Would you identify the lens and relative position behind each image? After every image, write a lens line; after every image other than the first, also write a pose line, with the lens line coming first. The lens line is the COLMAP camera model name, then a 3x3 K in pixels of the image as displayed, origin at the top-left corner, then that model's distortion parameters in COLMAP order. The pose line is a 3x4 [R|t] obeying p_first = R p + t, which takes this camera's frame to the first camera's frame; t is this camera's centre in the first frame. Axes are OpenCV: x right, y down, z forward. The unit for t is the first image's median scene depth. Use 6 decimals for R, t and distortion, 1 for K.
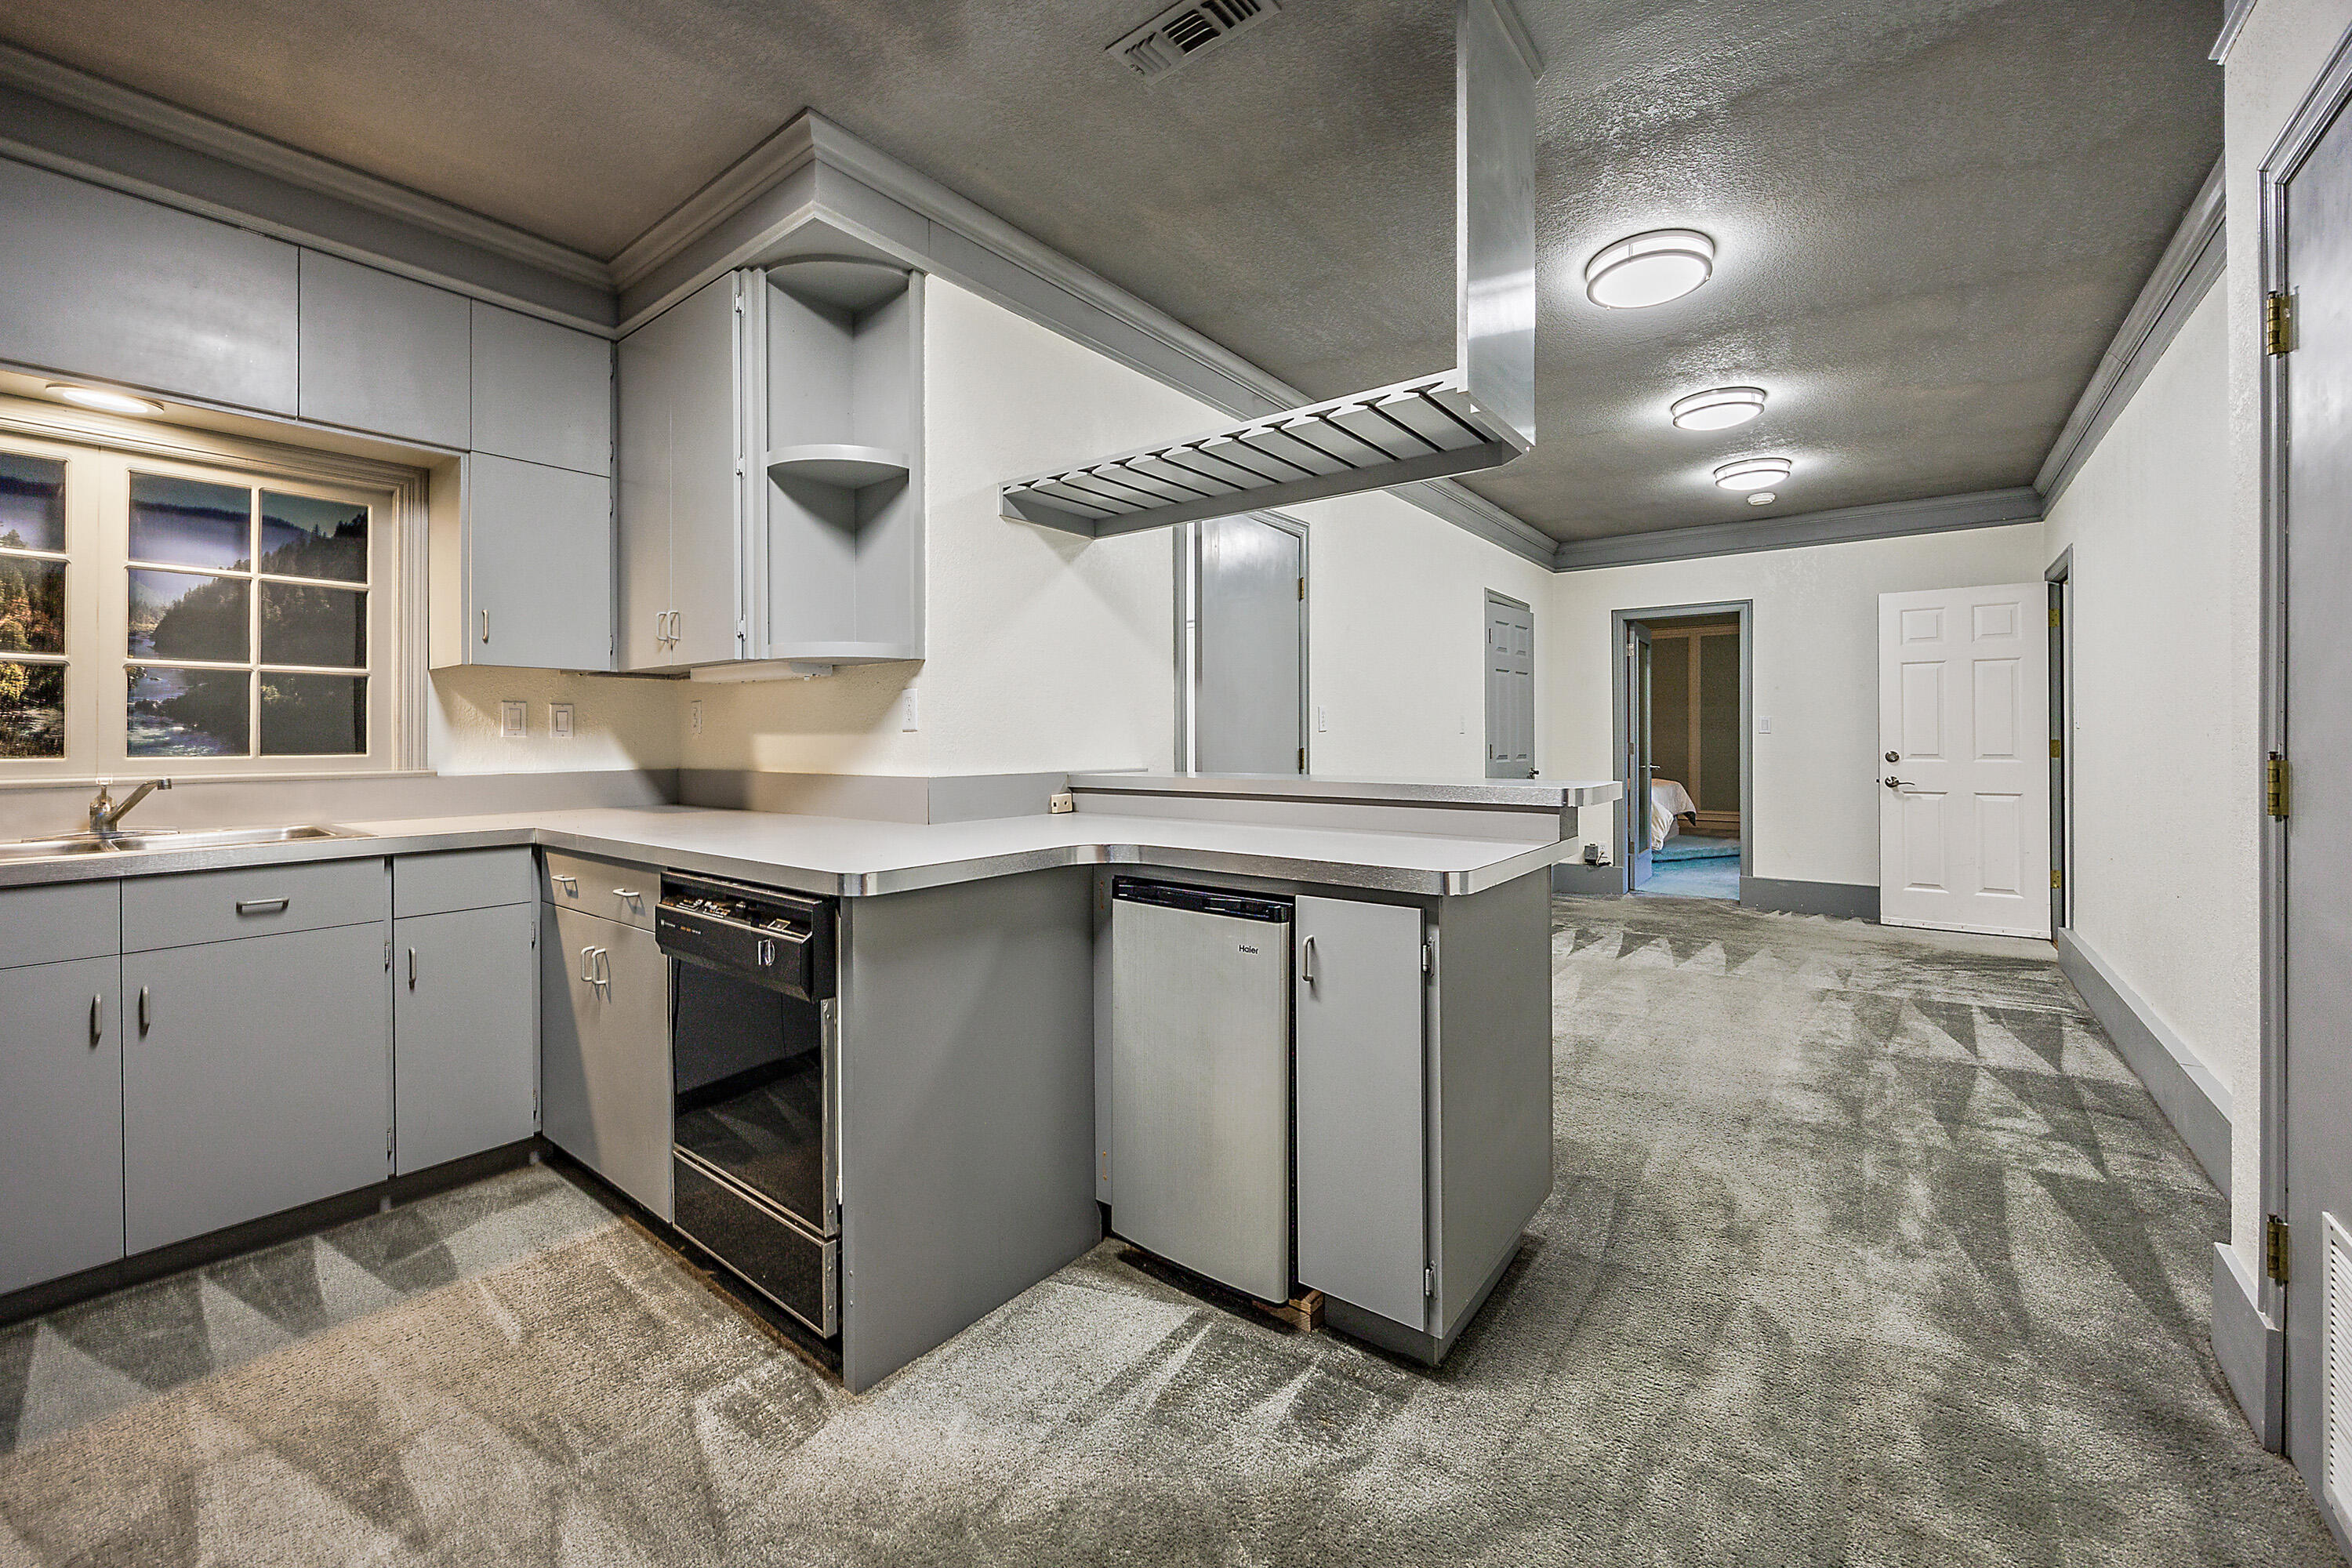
lens RADIAL K [[904.5, 0, 1185.2], [0, 904.5, 754.1], [0, 0, 1]] dist [-0.003716, -0.000197]
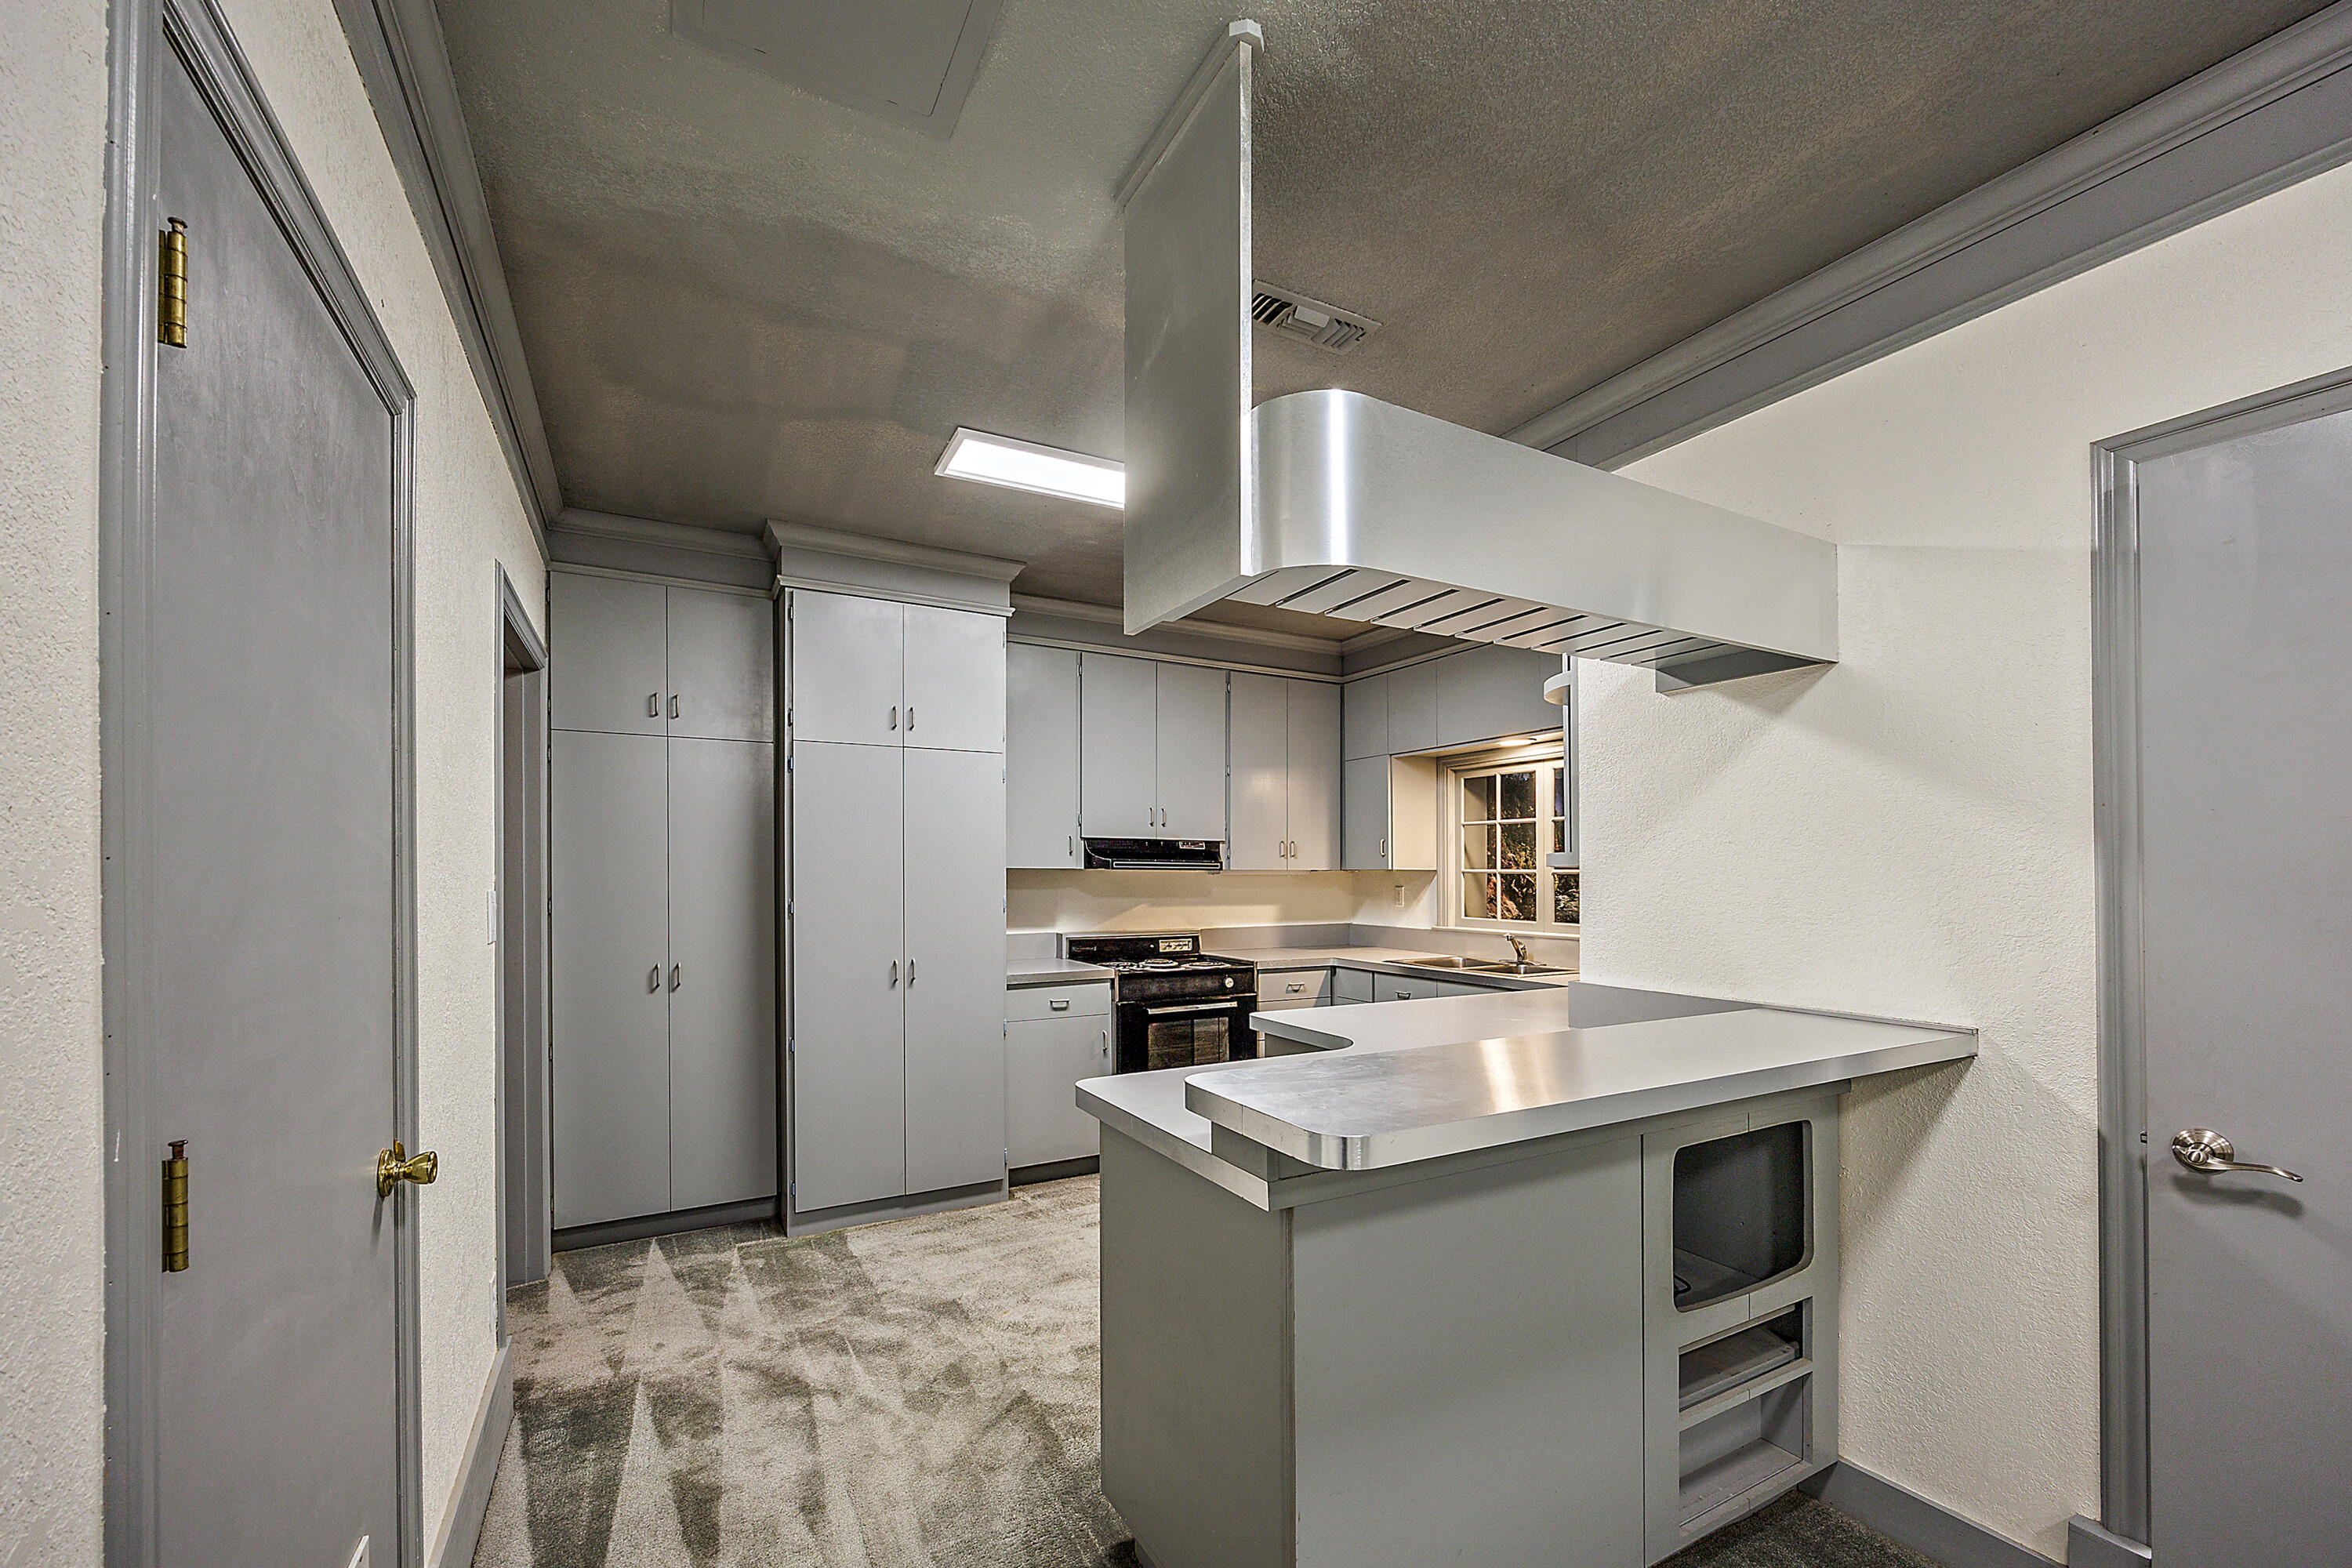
lens RADIAL K [[937.6, 0, 1178.6], [0, 937.6, 875.2], [0, 0, 1]] dist [-0.002080, -0.000008]
pose [[-0.405959, 0.003297, -0.913886, 0.885027], [0.003319, 0.999992, 0.002134, -0.105571], [0.913885, -0.002167, -0.405966, 1.043213]]
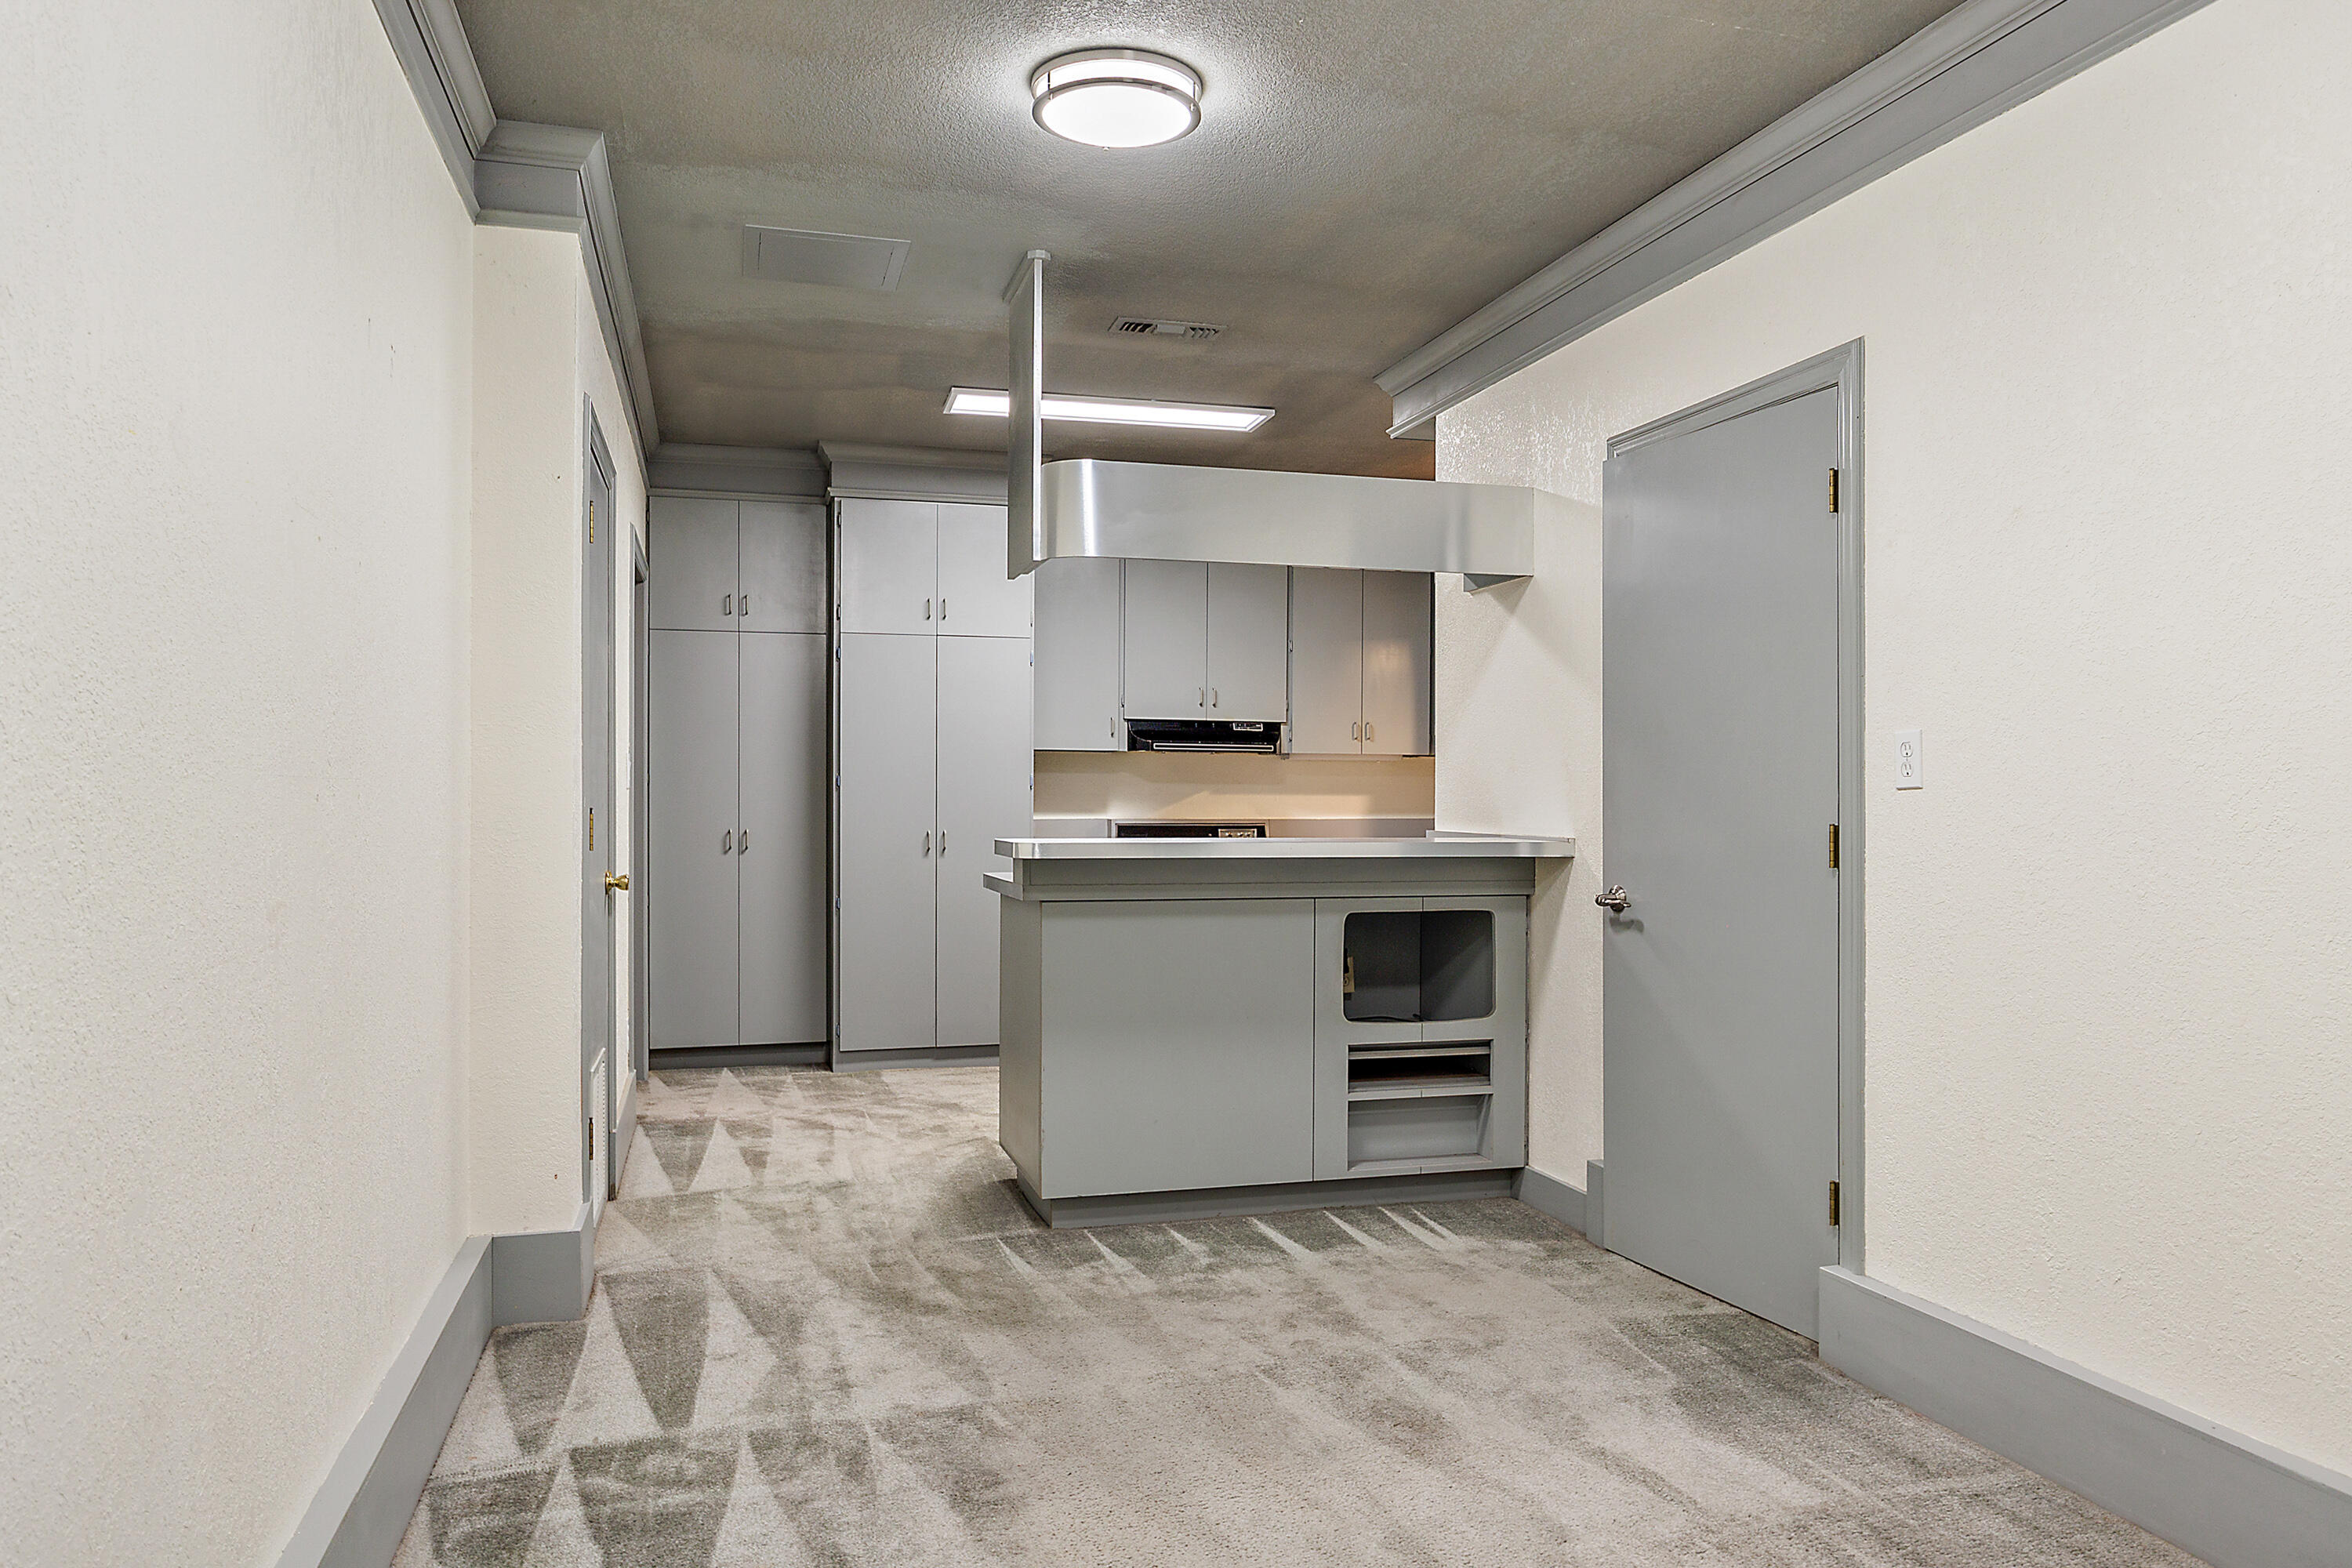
lens RADIAL K [[1597.2, 0, 1176.0], [0, 1597.2, 784.0], [0, 0, 1]] dist [0.002795, -0.000201]
pose [[-0.603954, -0.004987, -0.797004, 1.672622], [0.000829, 0.999976, -0.006885, -0.028984], [0.797019, -0.004819, -0.603935, 2.064736]]
